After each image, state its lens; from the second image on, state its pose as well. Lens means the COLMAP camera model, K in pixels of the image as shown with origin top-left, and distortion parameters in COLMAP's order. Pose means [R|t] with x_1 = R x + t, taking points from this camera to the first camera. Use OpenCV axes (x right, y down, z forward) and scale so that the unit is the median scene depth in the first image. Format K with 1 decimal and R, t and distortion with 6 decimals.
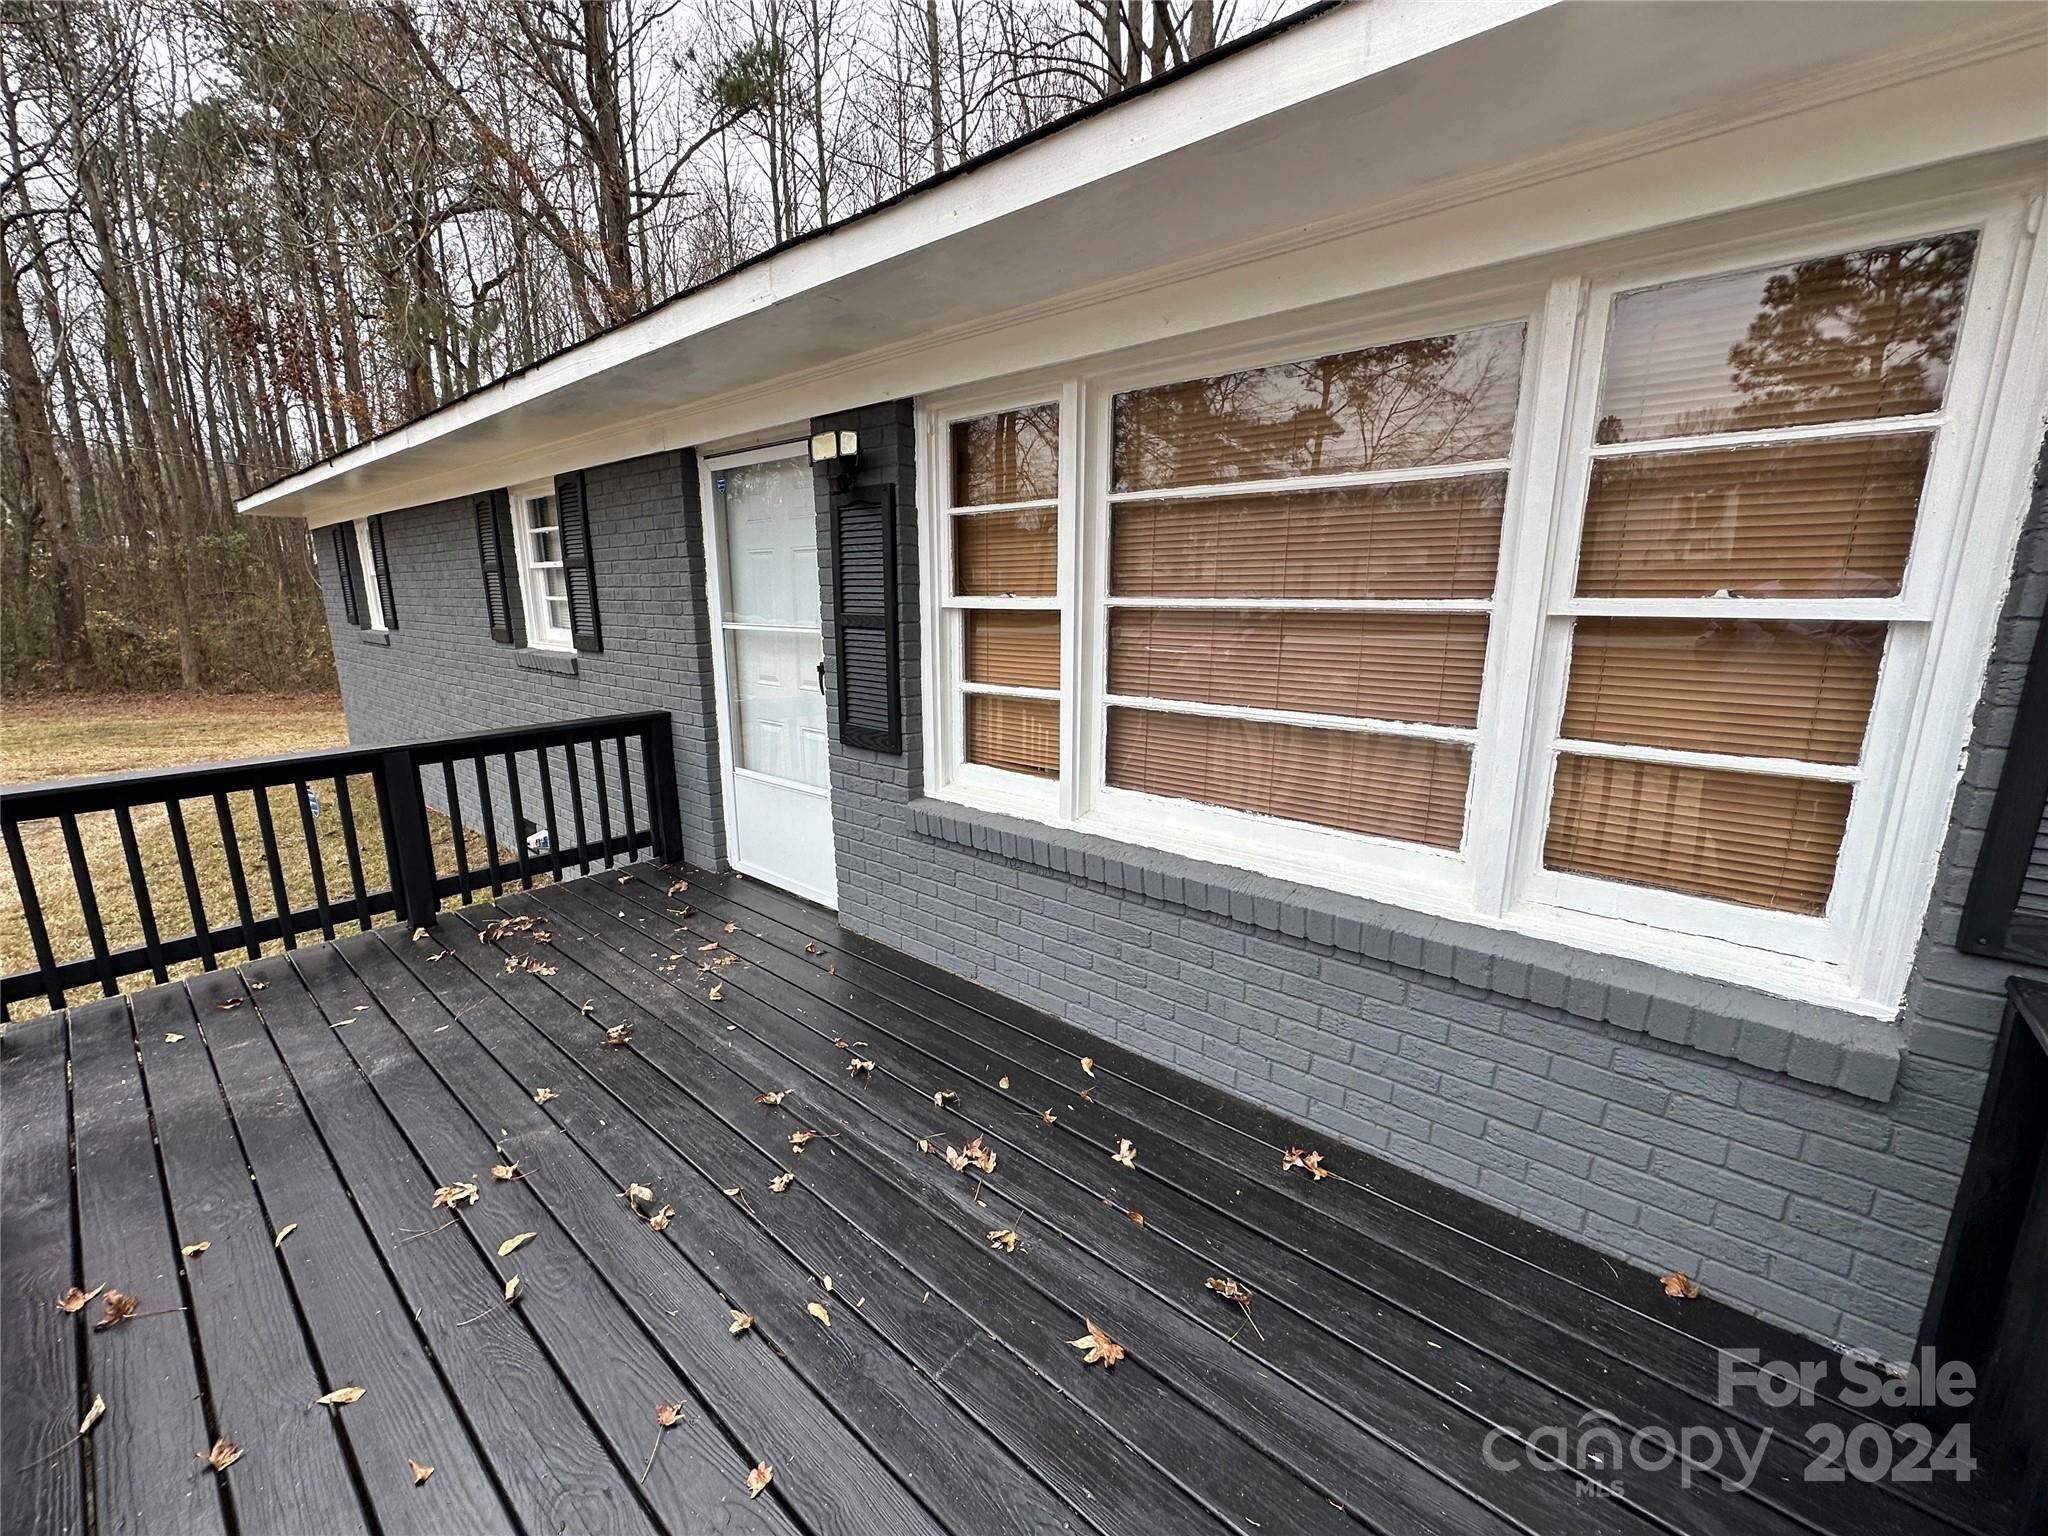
lens RADIAL K [[821.0, 0, 1034.3], [0, 821.0, 766.0], [0, 0, 1]] dist [-0.001627, -0.000053]
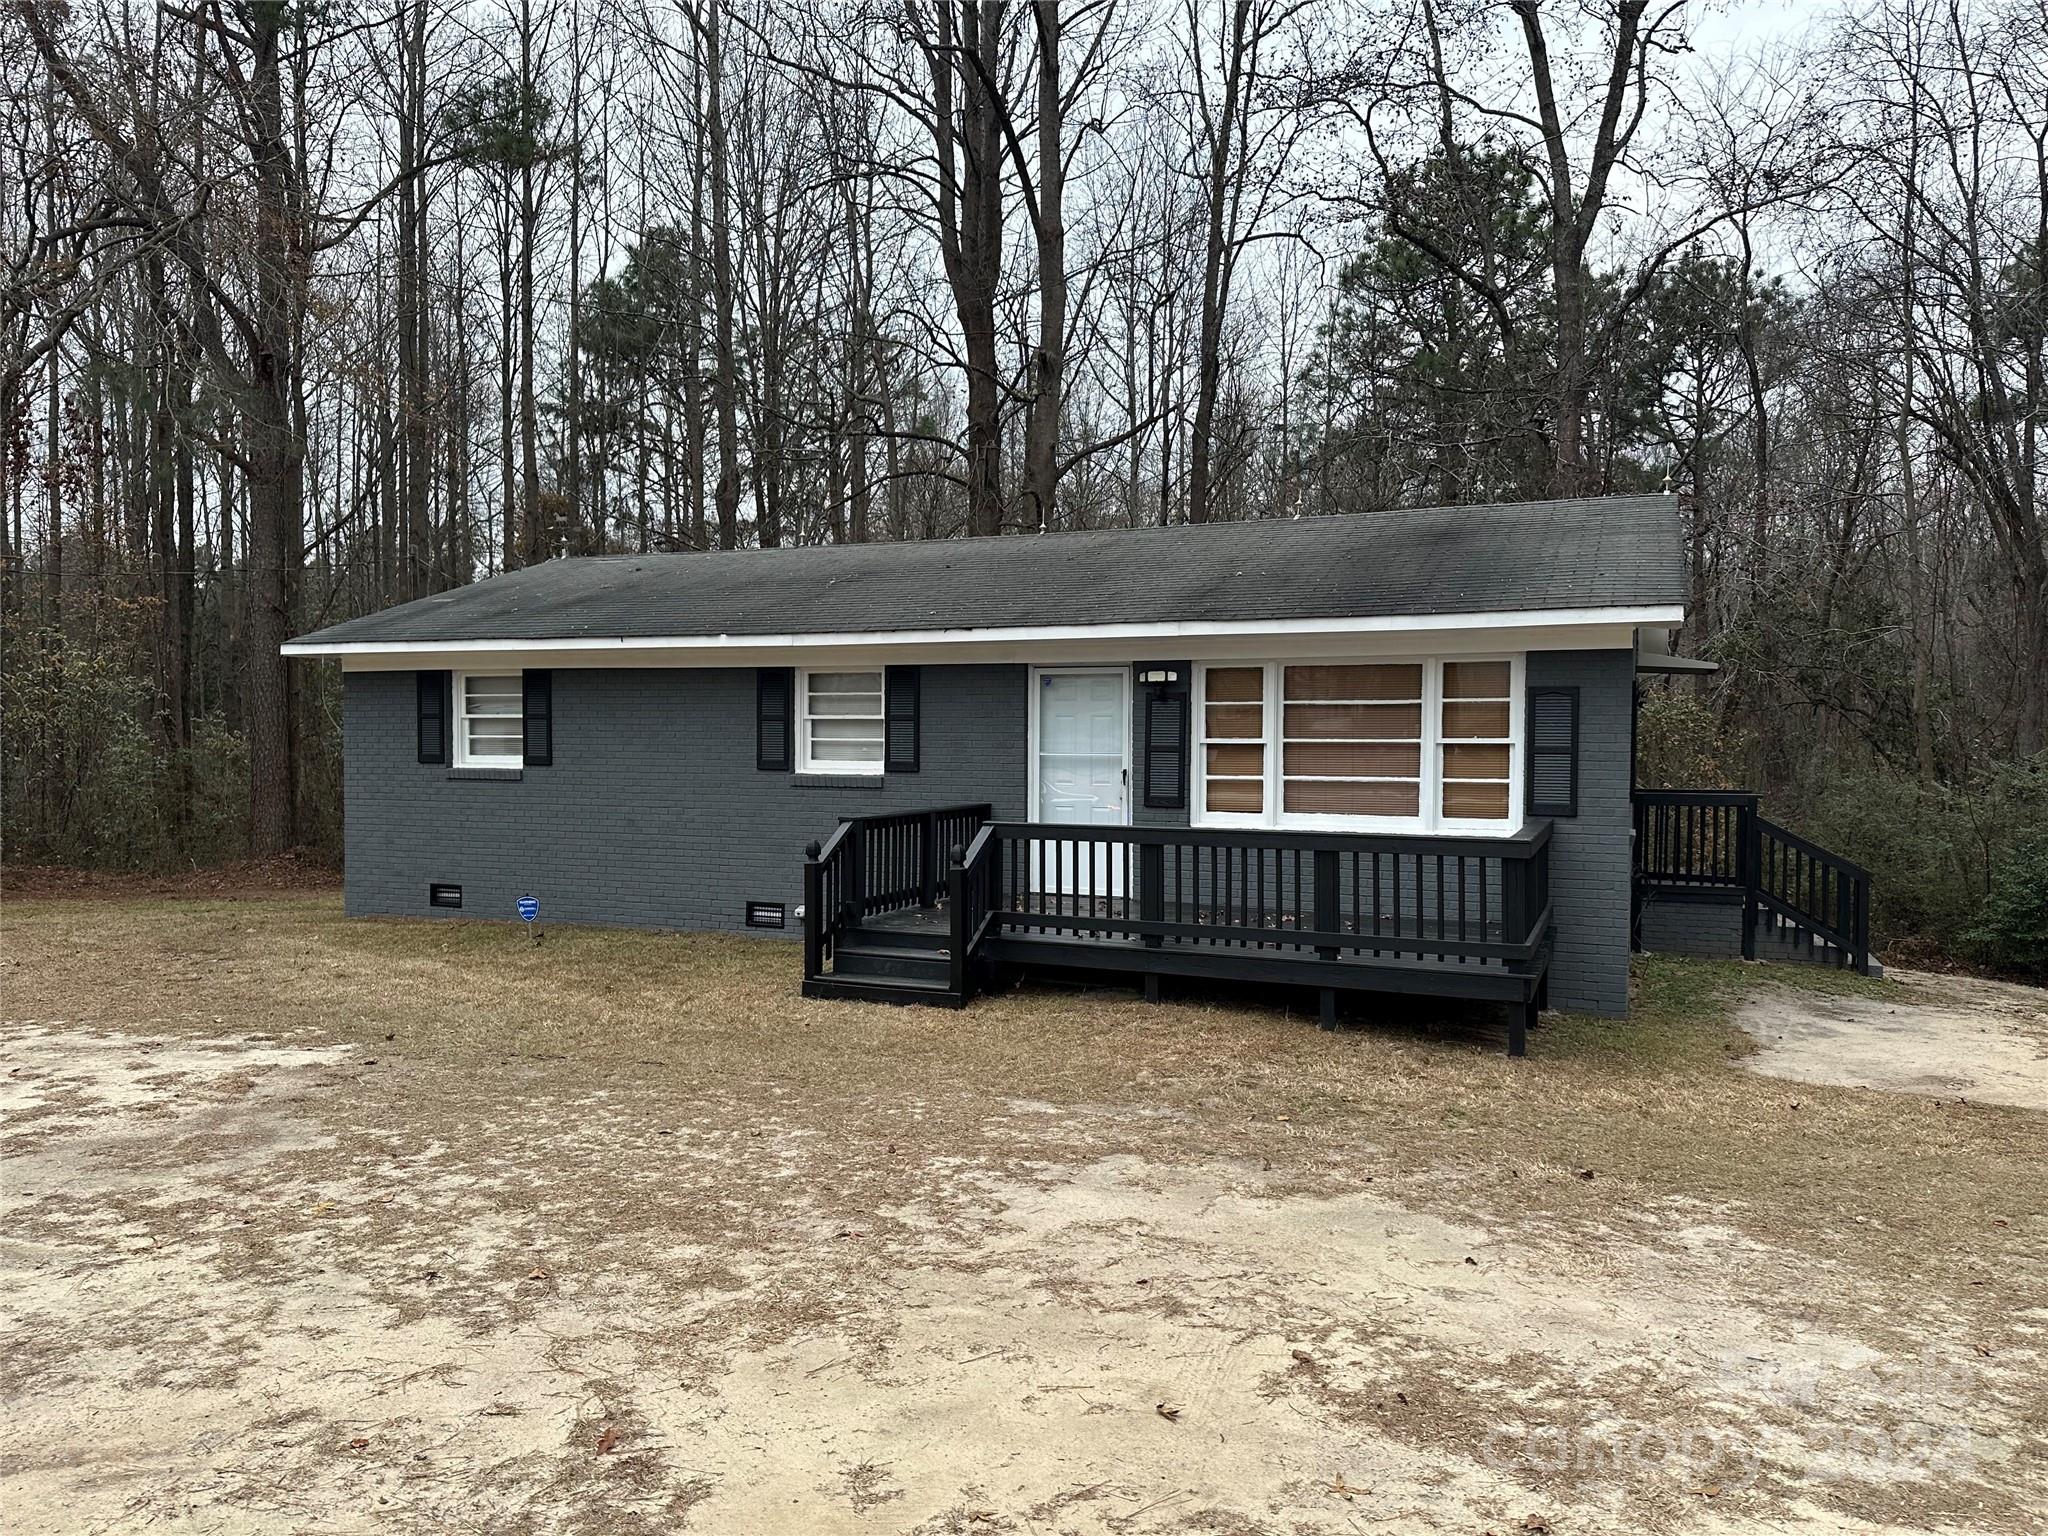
lens RADIAL K [[1427.6, 0, 1020.7], [0, 1427.6, 771.1], [0, 0, 1]] dist [0.003224, 0.000193]
pose [[0.967730, 0.001178, 0.251987, -1.811929], [0.048079, 0.980756, -0.189226, 0.691801], [-0.247361, 0.195235, 0.949050, -2.986366]]
